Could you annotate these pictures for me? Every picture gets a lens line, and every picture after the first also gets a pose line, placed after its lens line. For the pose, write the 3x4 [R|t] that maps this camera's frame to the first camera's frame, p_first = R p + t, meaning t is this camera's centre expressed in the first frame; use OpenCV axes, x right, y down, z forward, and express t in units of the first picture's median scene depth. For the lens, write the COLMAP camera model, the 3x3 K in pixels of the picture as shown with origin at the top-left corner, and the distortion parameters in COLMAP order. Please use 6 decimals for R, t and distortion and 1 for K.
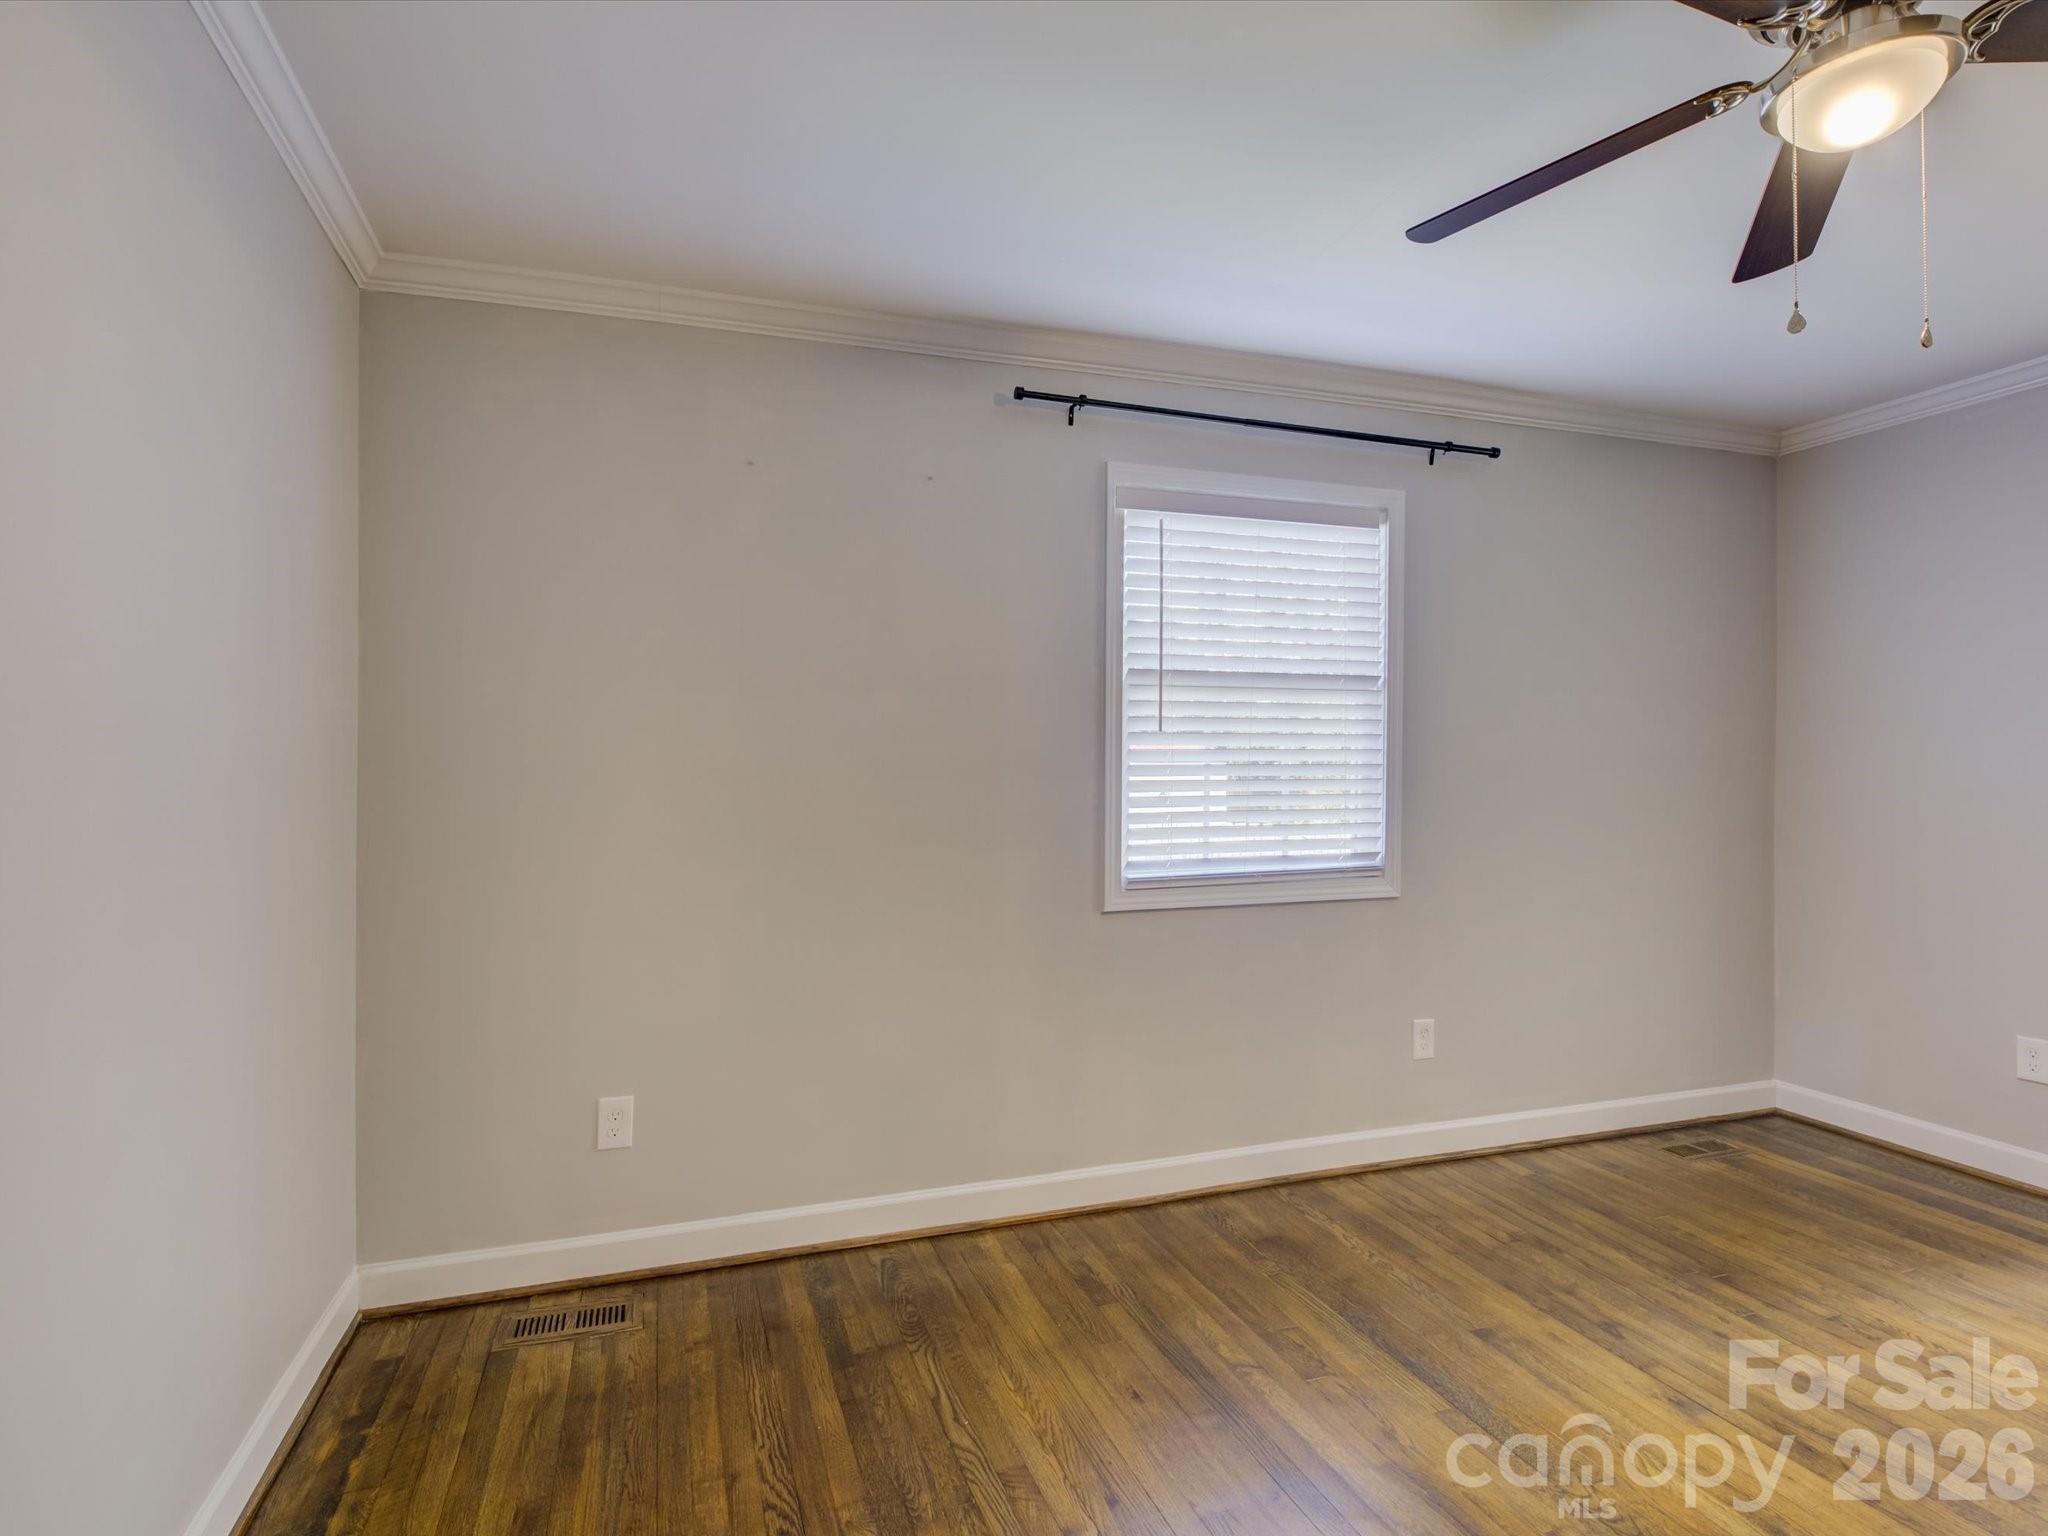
lens RADIAL K [[1057.6, 0, 1011.3], [0, 1057.6, 759.4], [0, 0, 1]] dist [-0.003039, 0.000235]
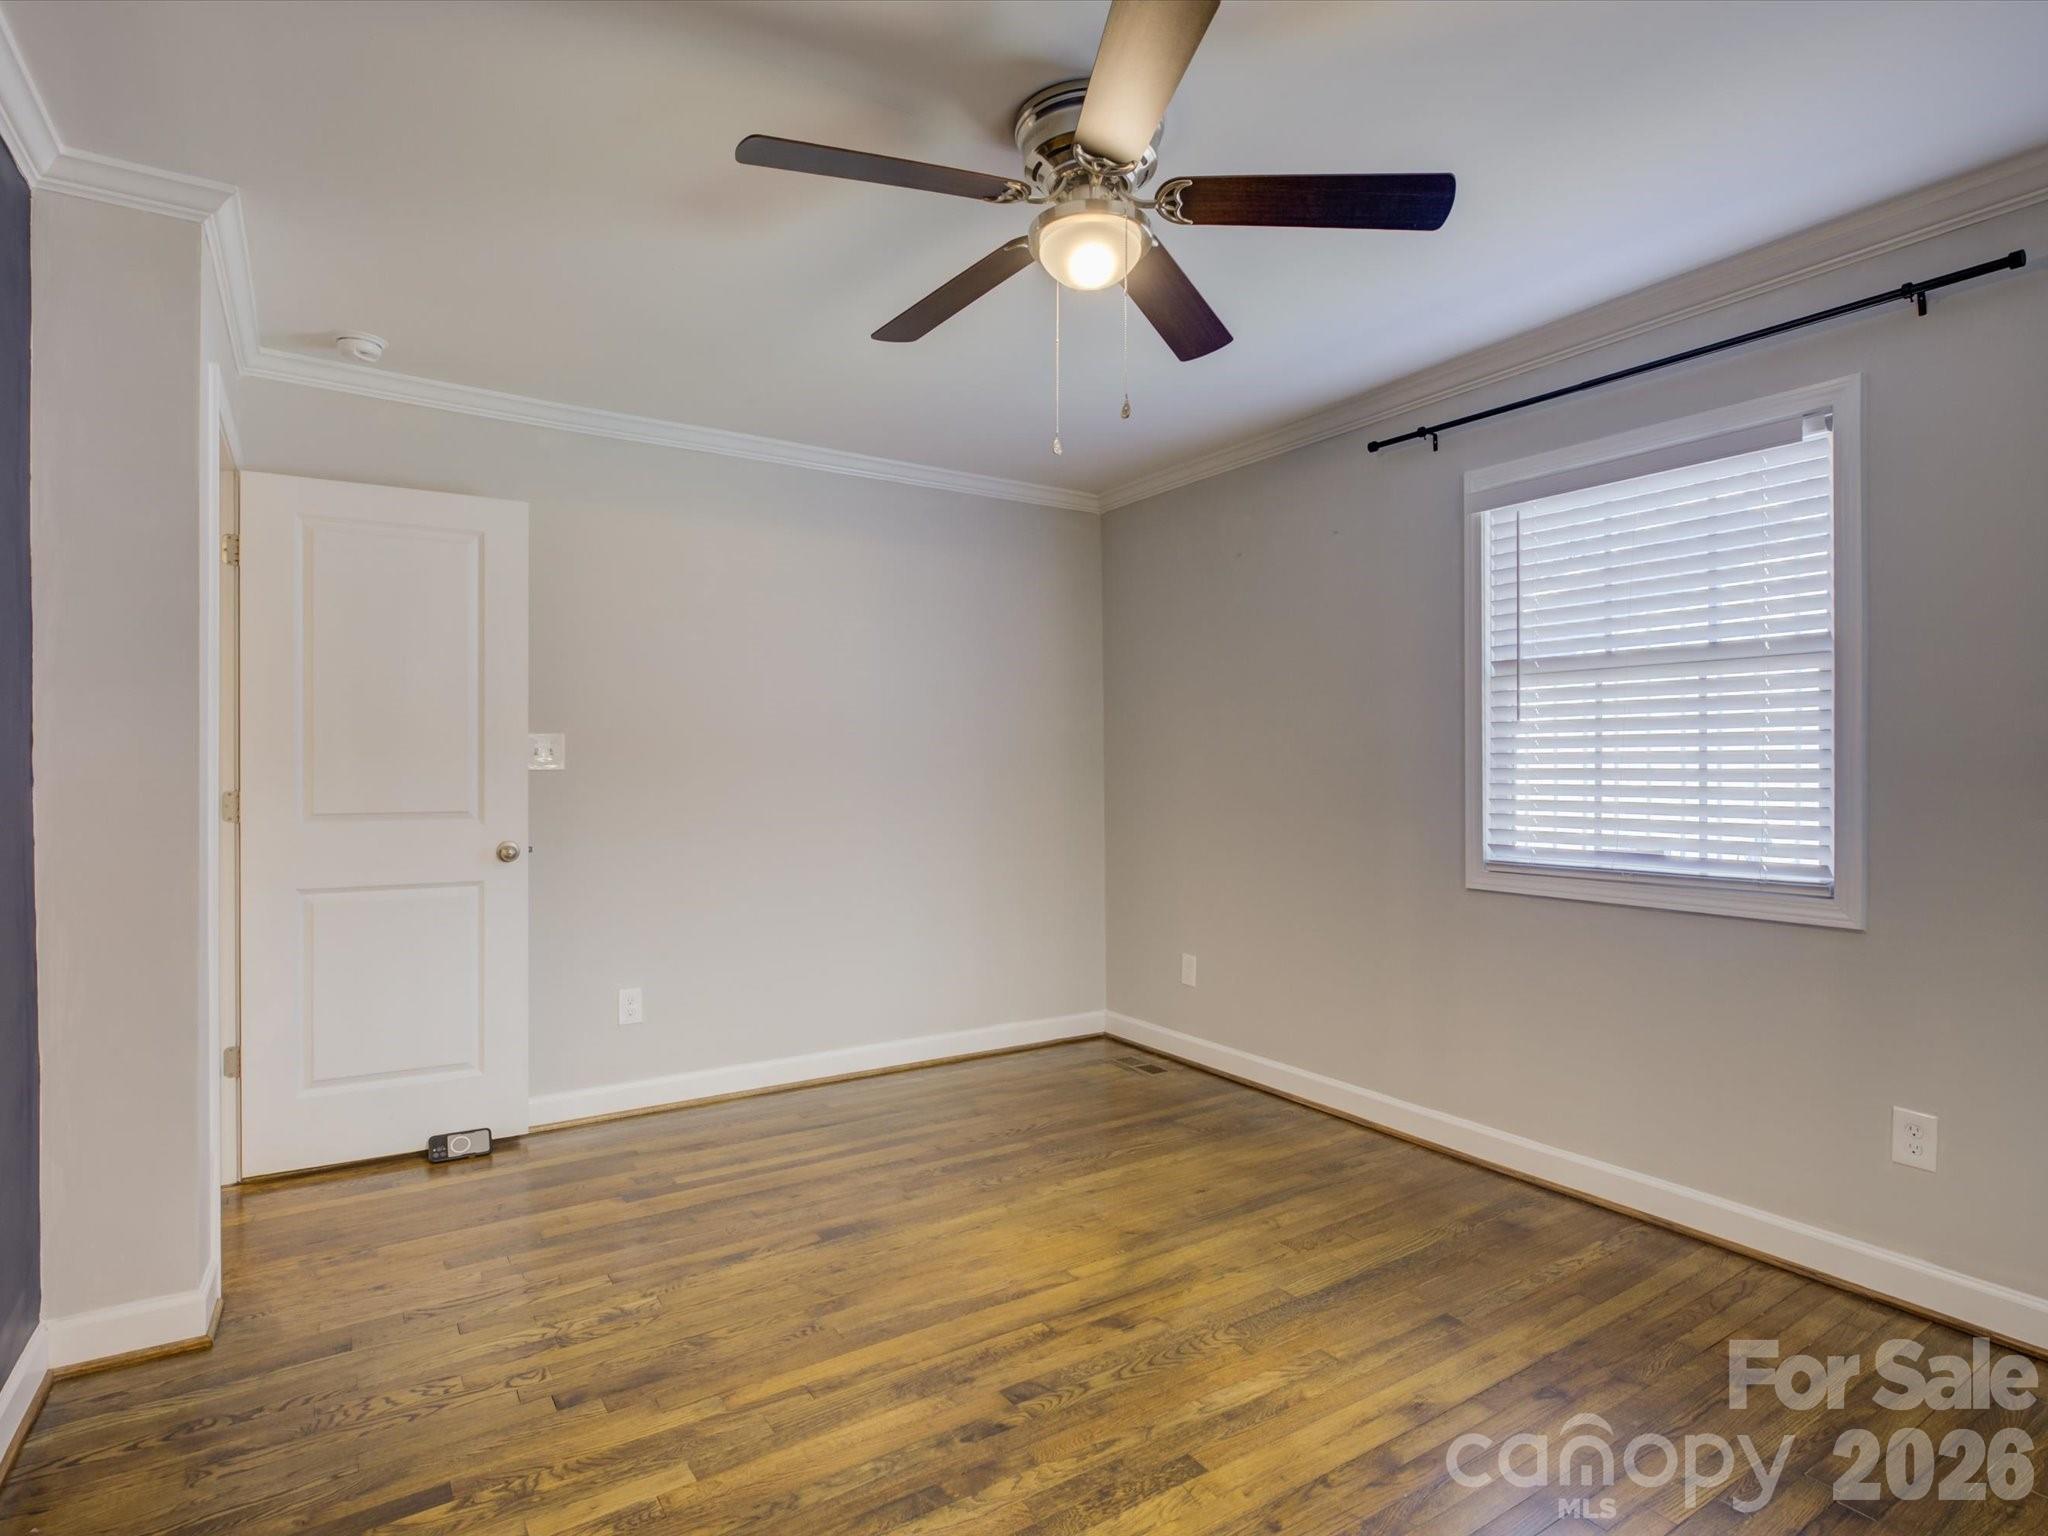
lens RADIAL K [[1057.6, 0, 1011.3], [0, 1057.6, 759.4], [0, 0, 1]] dist [-0.003039, 0.000235]
pose [[0.253834, 0.001460, -0.967247, 1.021669], [0.017282, 0.999832, 0.006045, -0.003156], [0.967093, -0.018250, 0.253766, 0.272631]]
